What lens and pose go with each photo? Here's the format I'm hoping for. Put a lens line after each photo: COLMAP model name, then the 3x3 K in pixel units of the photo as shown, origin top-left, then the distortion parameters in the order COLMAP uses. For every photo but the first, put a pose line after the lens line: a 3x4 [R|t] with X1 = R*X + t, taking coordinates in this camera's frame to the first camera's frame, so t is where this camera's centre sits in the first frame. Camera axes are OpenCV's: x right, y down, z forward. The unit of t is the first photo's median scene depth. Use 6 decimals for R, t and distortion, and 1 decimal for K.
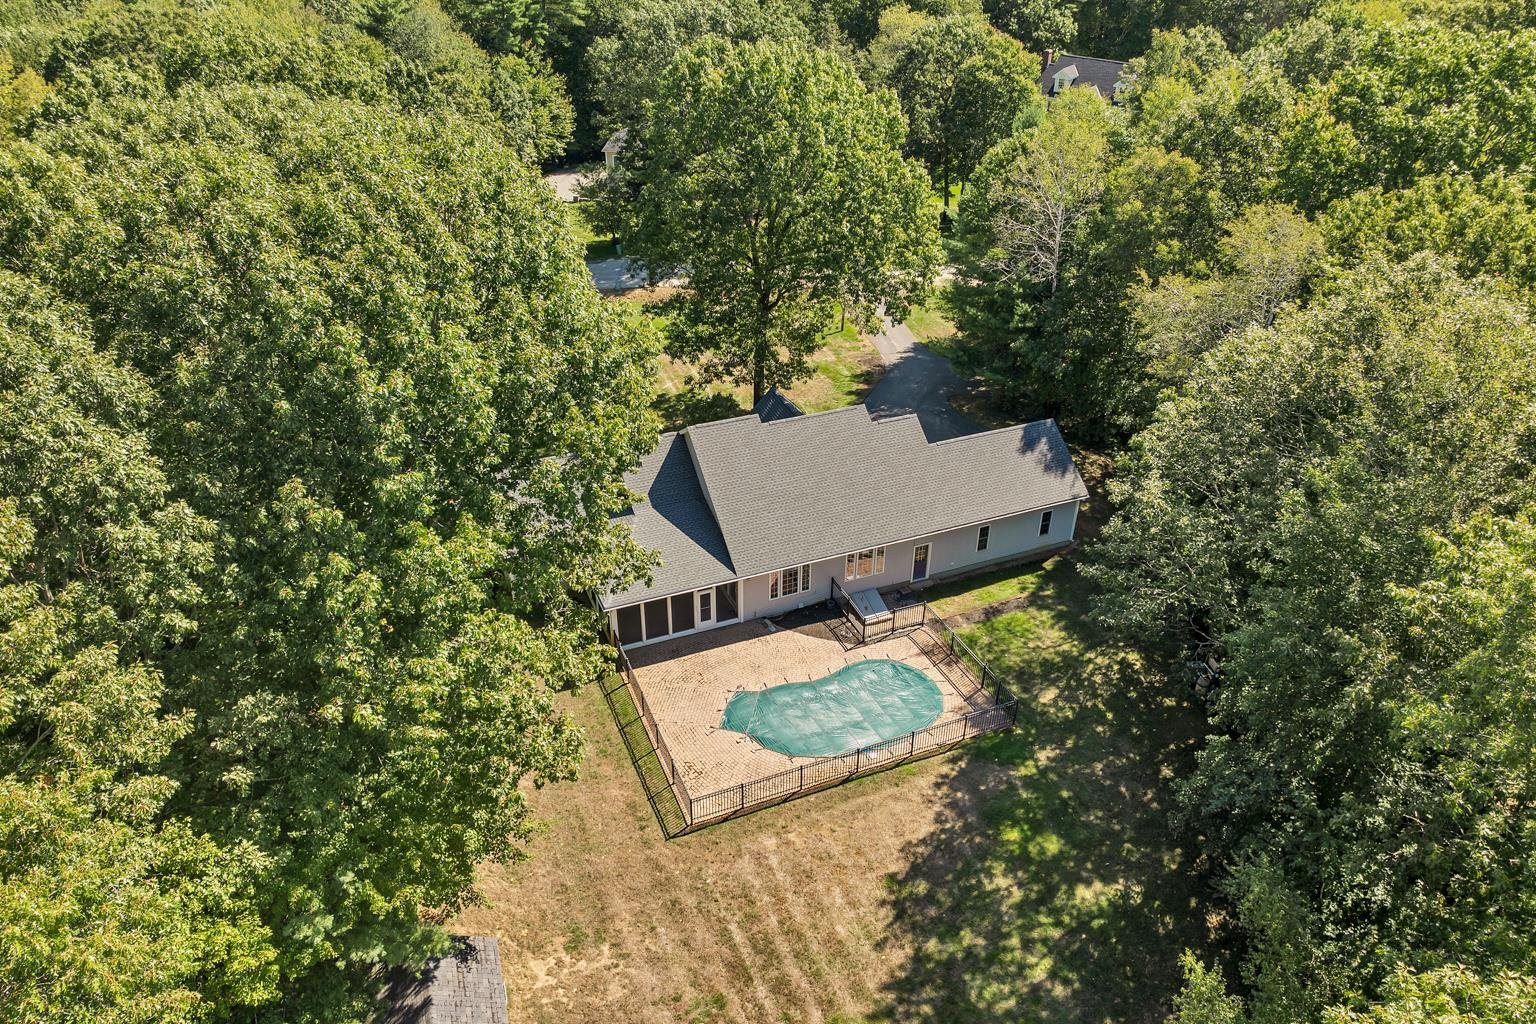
lens RADIAL K [[1094.8, 0, 791.2], [0, 1094.8, 507.1], [0, 0, 1]] dist [-0.023947, -0.001304]
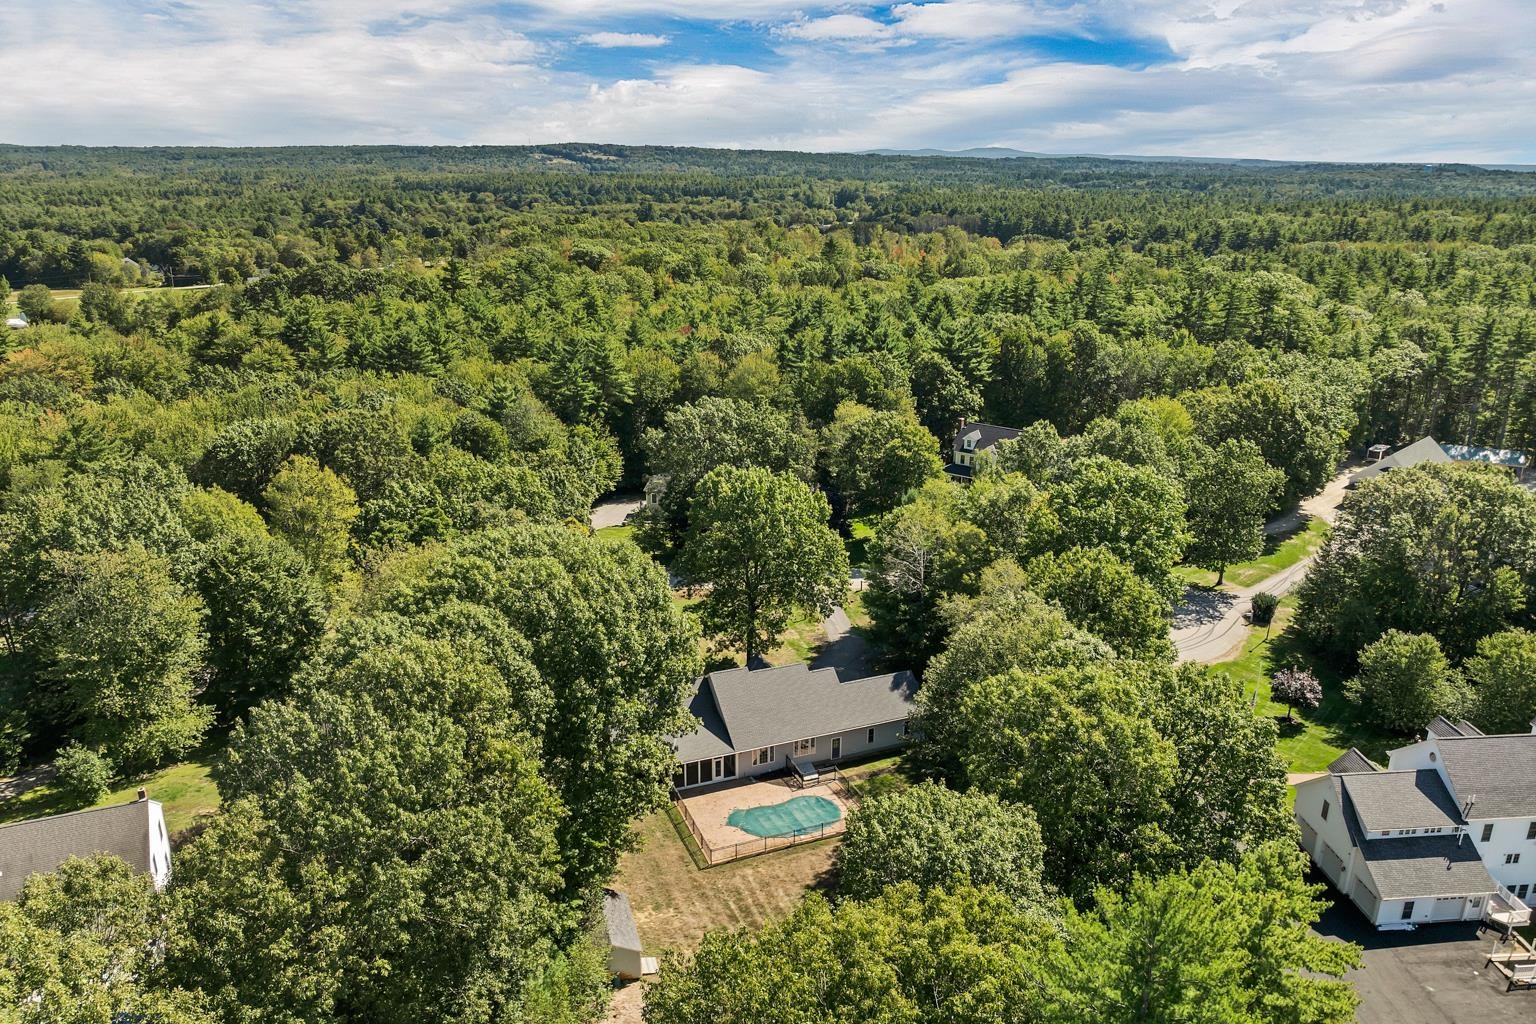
lens RADIAL K [[1094.8, 0, 791.2], [0, 1094.8, 507.1], [0, 0, 1]] dist [-0.023947, -0.001304]
pose [[0.999997, -0.001399, -0.002029, 0.050048], [0.000843, 0.967811, -0.251676, 0.125062], [0.002316, 0.251674, 0.967809, -0.901875]]
